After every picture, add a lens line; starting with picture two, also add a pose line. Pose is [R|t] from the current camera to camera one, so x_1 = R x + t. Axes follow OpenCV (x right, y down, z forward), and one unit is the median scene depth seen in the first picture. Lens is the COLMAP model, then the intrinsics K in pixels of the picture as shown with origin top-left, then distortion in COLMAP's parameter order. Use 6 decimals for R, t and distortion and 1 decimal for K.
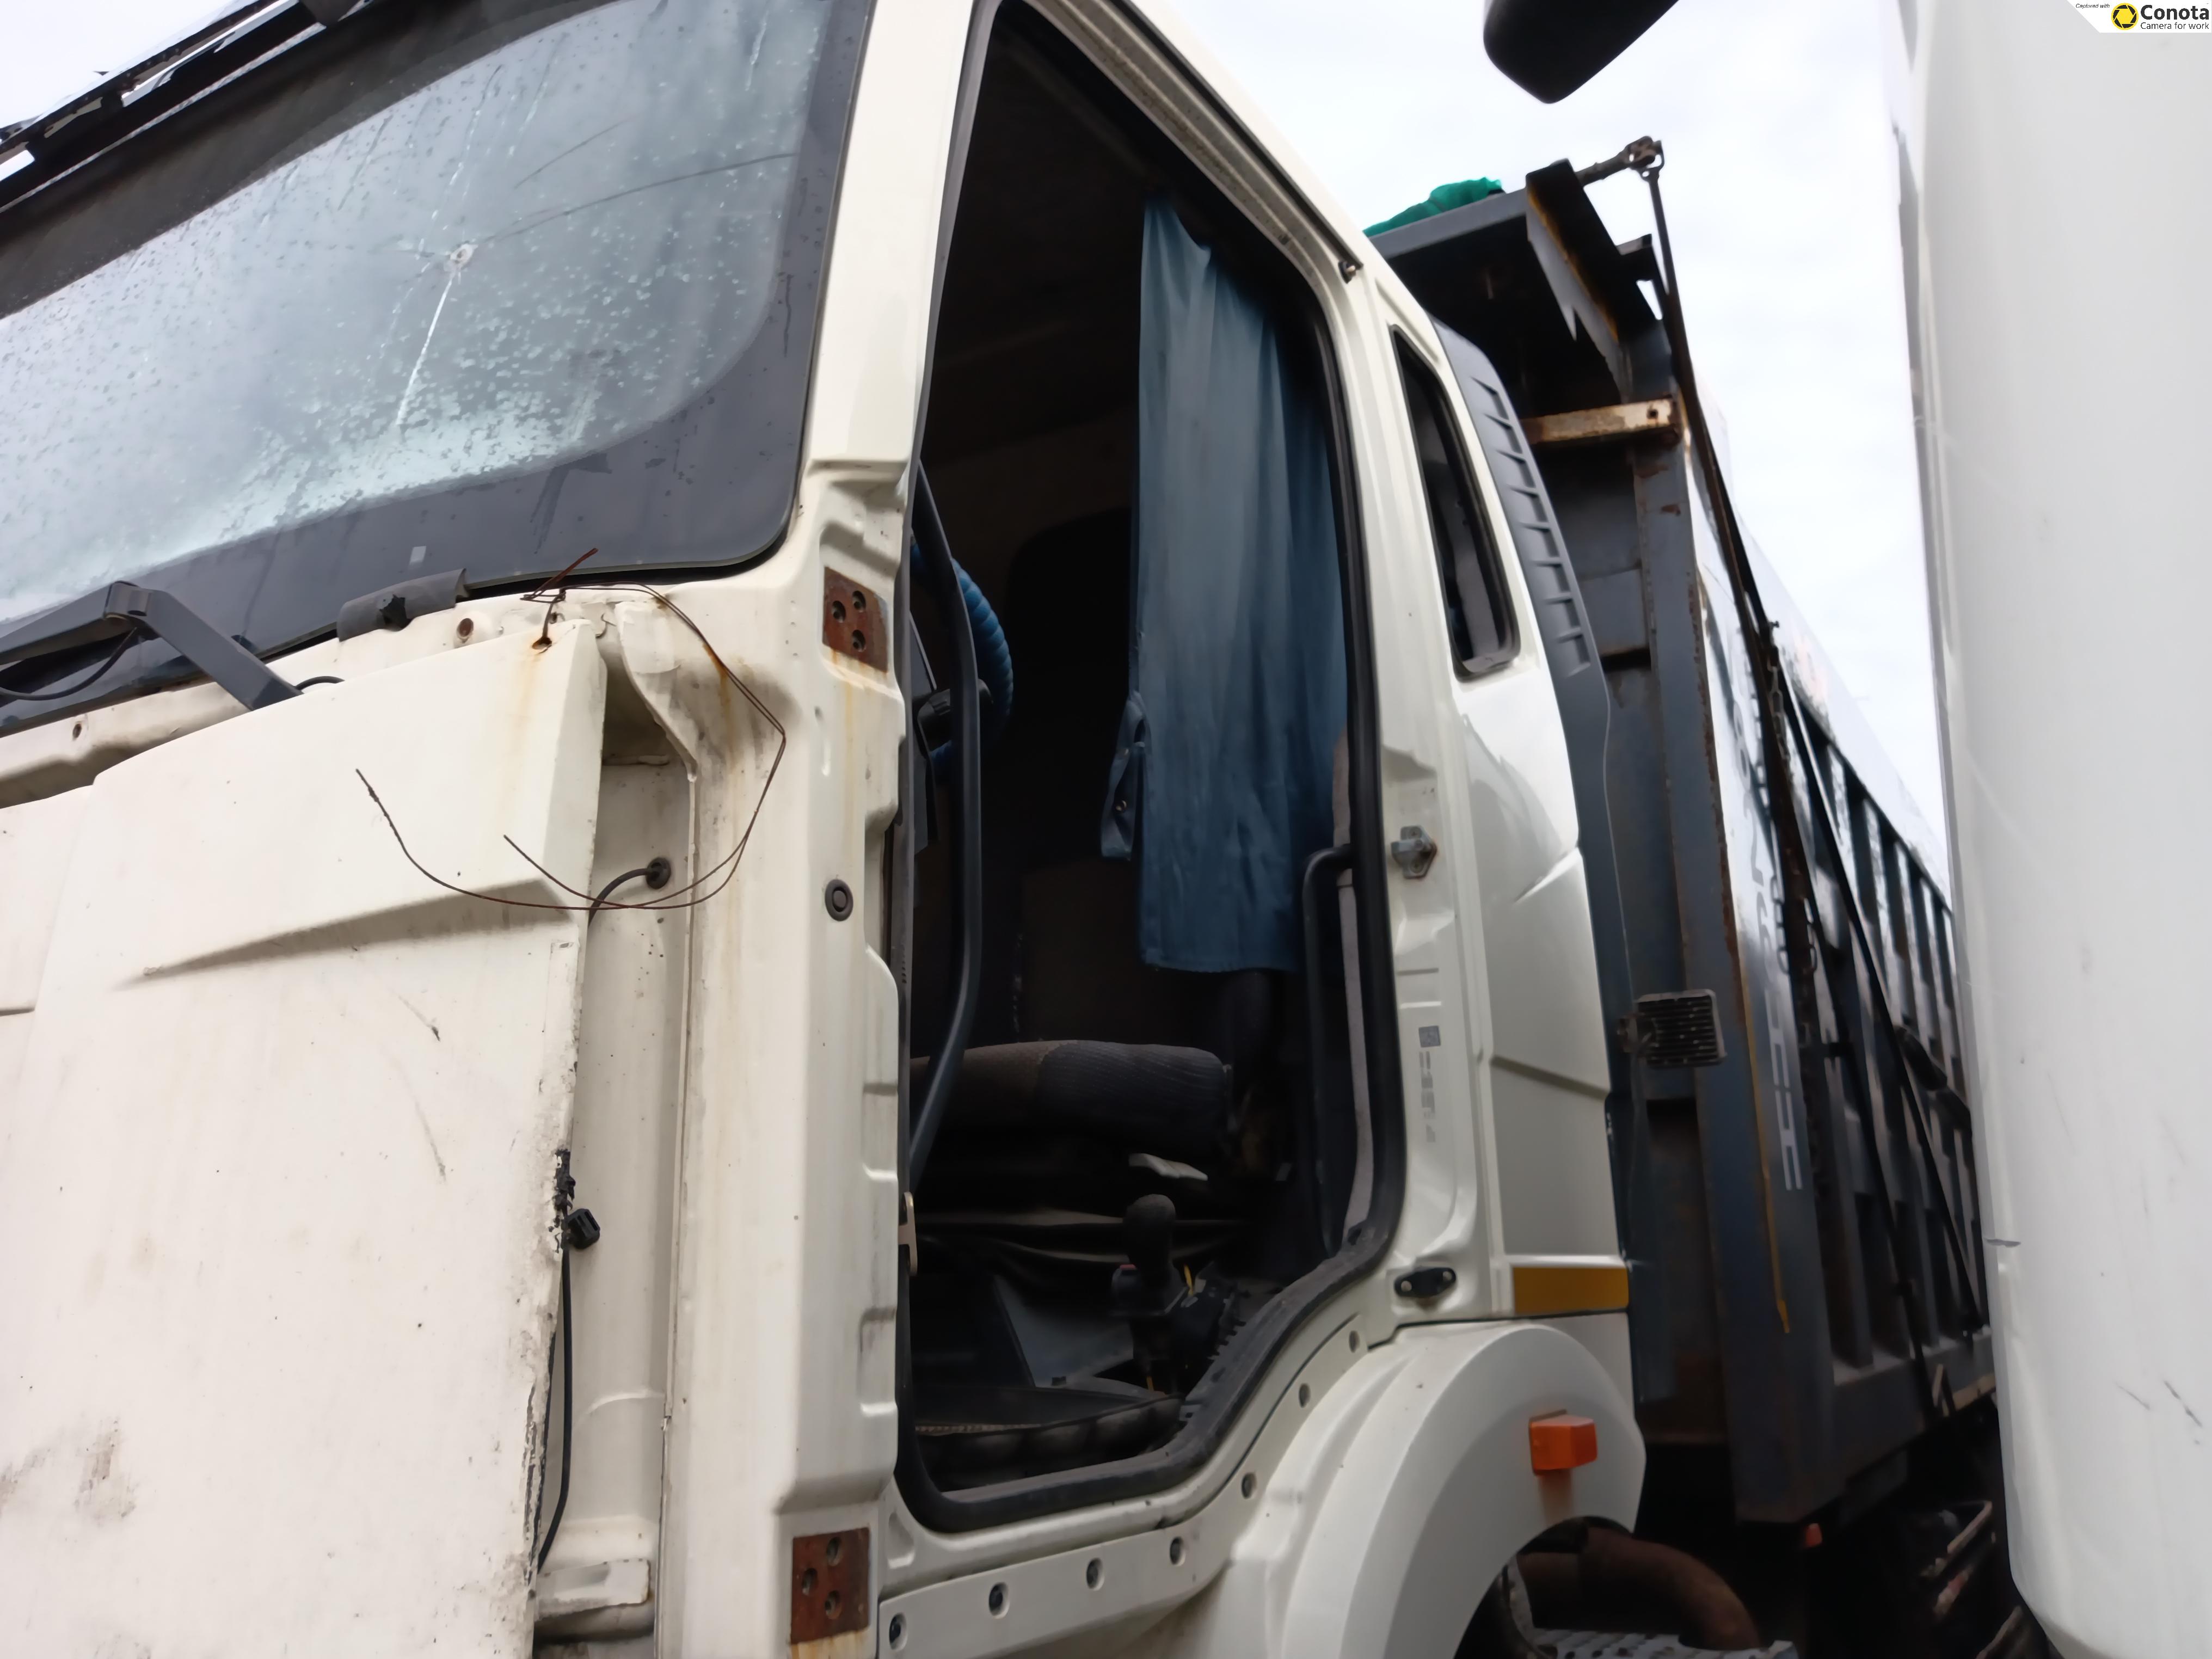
lens RADIAL K [[1786.5, 0, 1053.9], [0, 1786.5, 840.4], [0, 0, 1]] dist [0.114331, -0.248164]
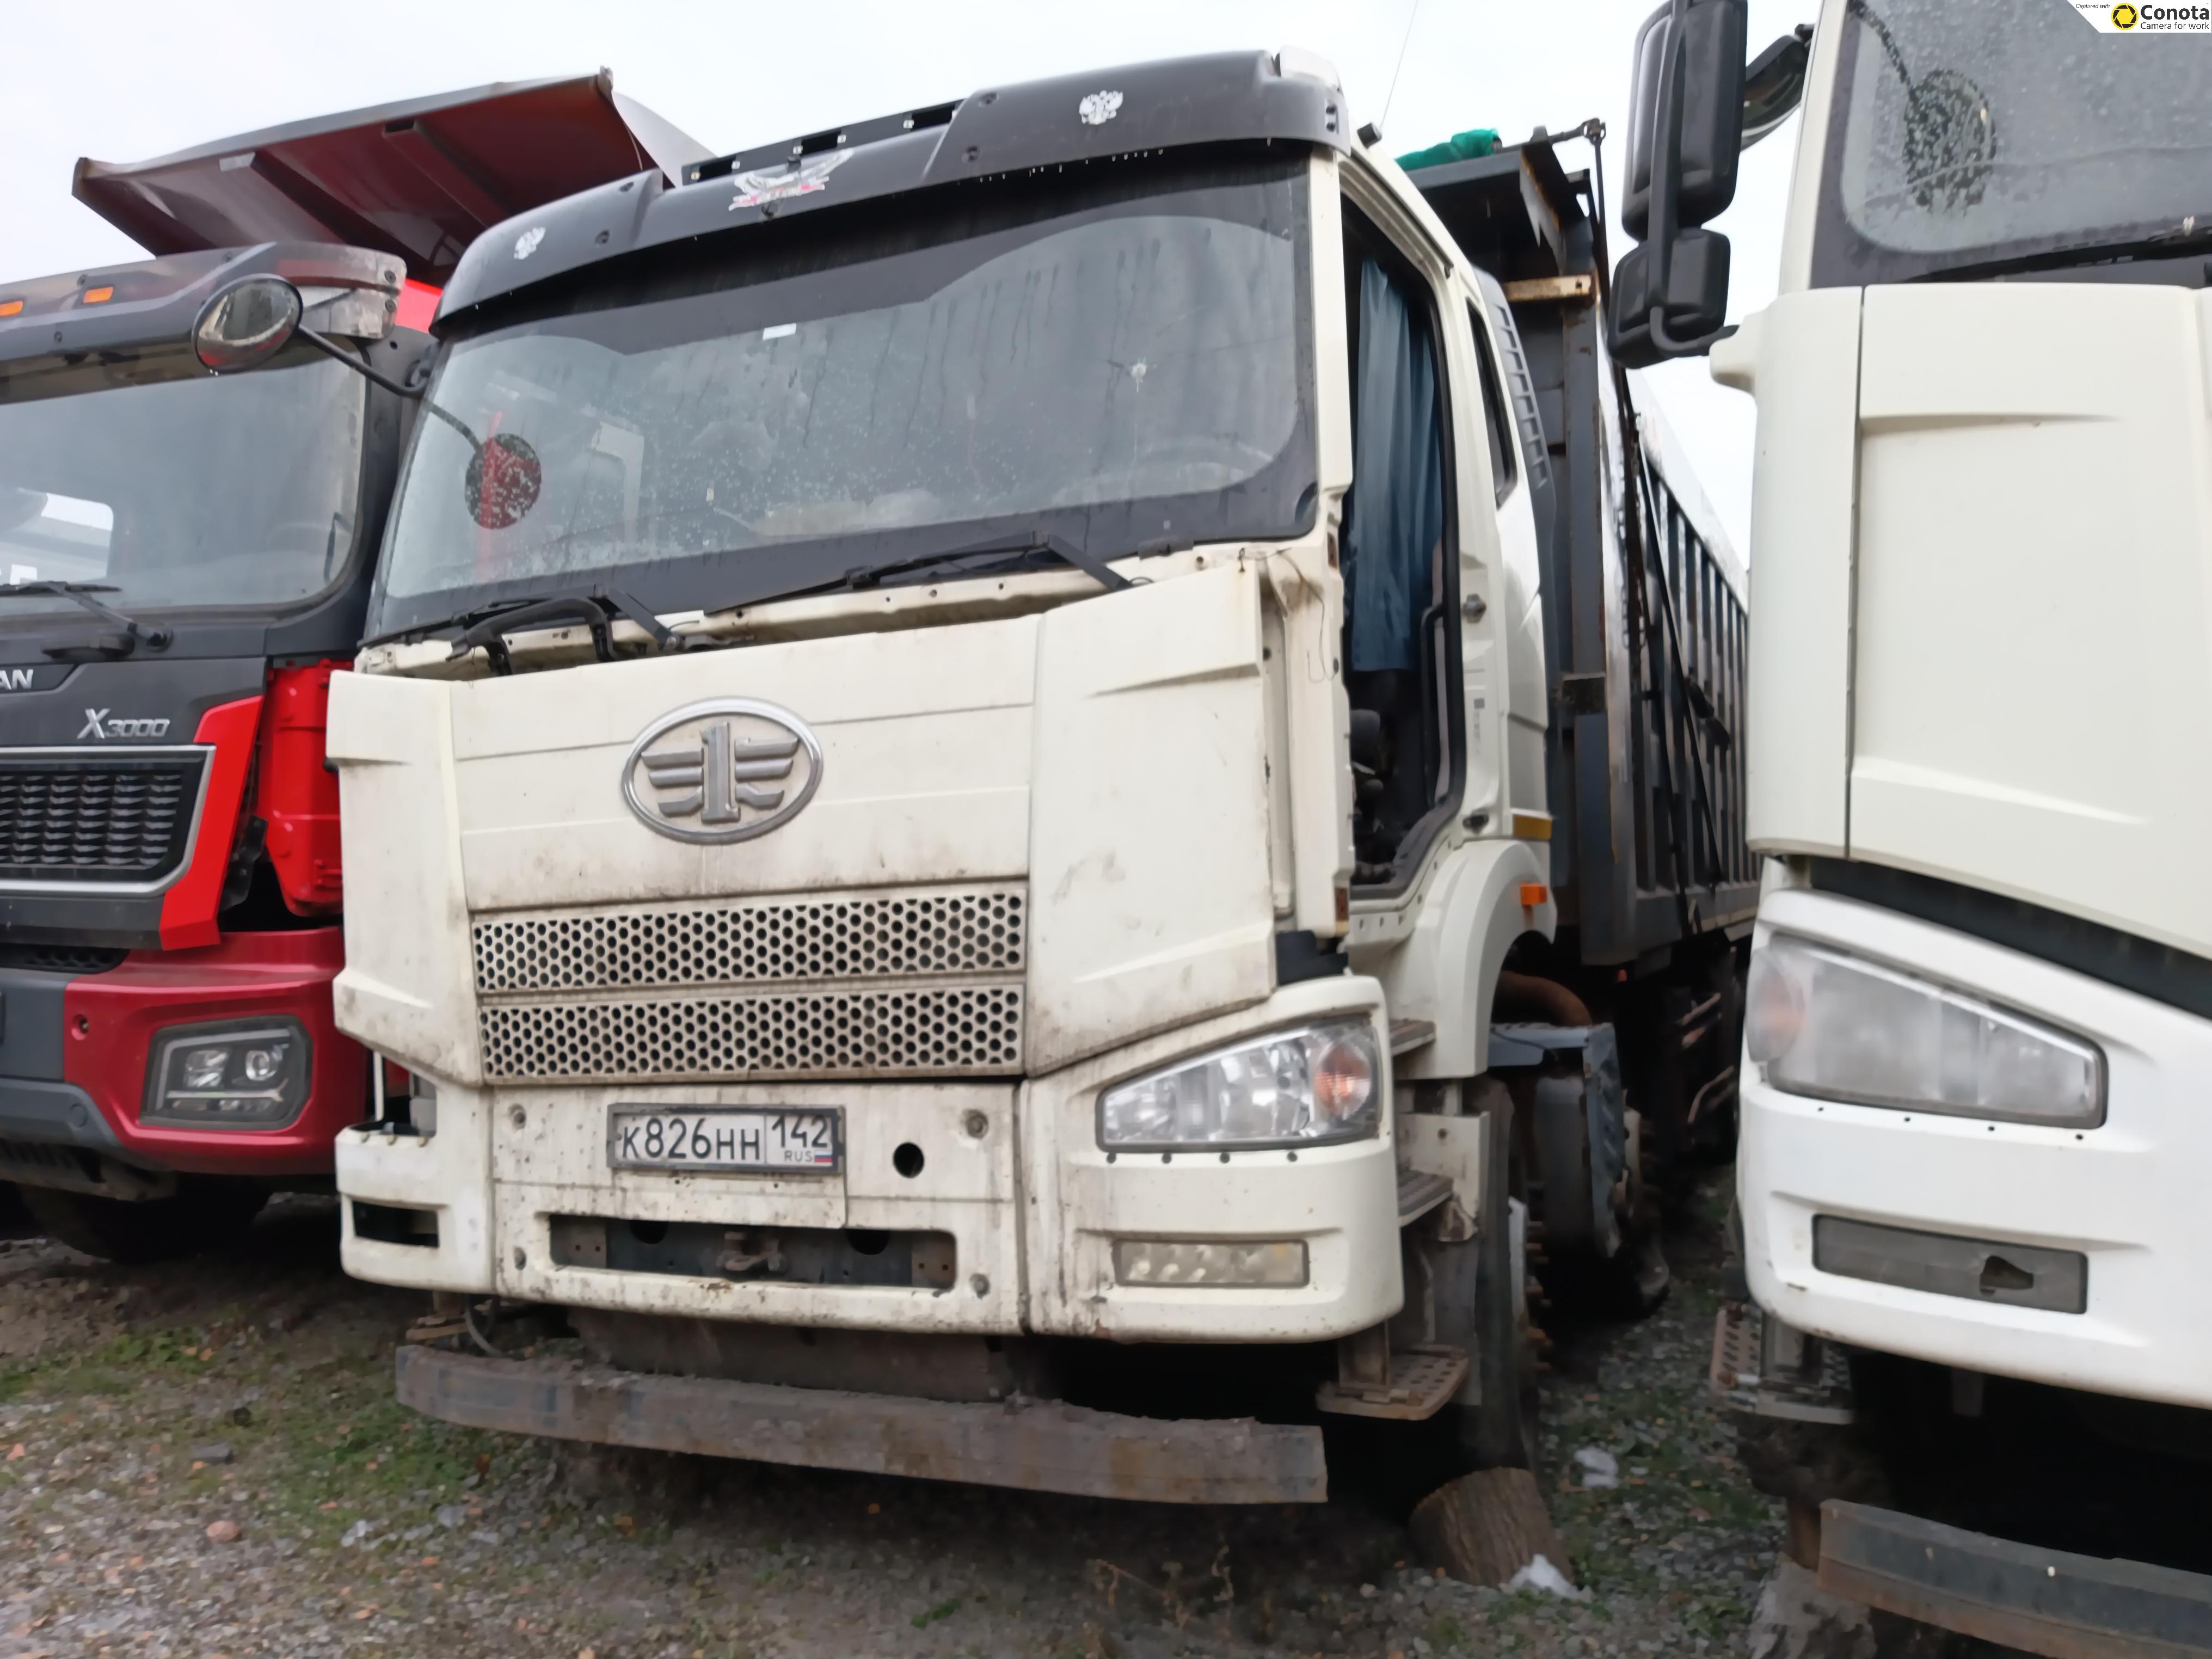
lens RADIAL K [[1786.5, 0, 1053.9], [0, 1786.5, 840.4], [0, 0, 1]] dist [0.114331, -0.248164]
pose [[0.993892, -0.002800, 0.110321, -0.440689], [-0.020547, 0.977503, 0.209917, -0.138869], [-0.108427, -0.210901, 0.971475, -0.845041]]
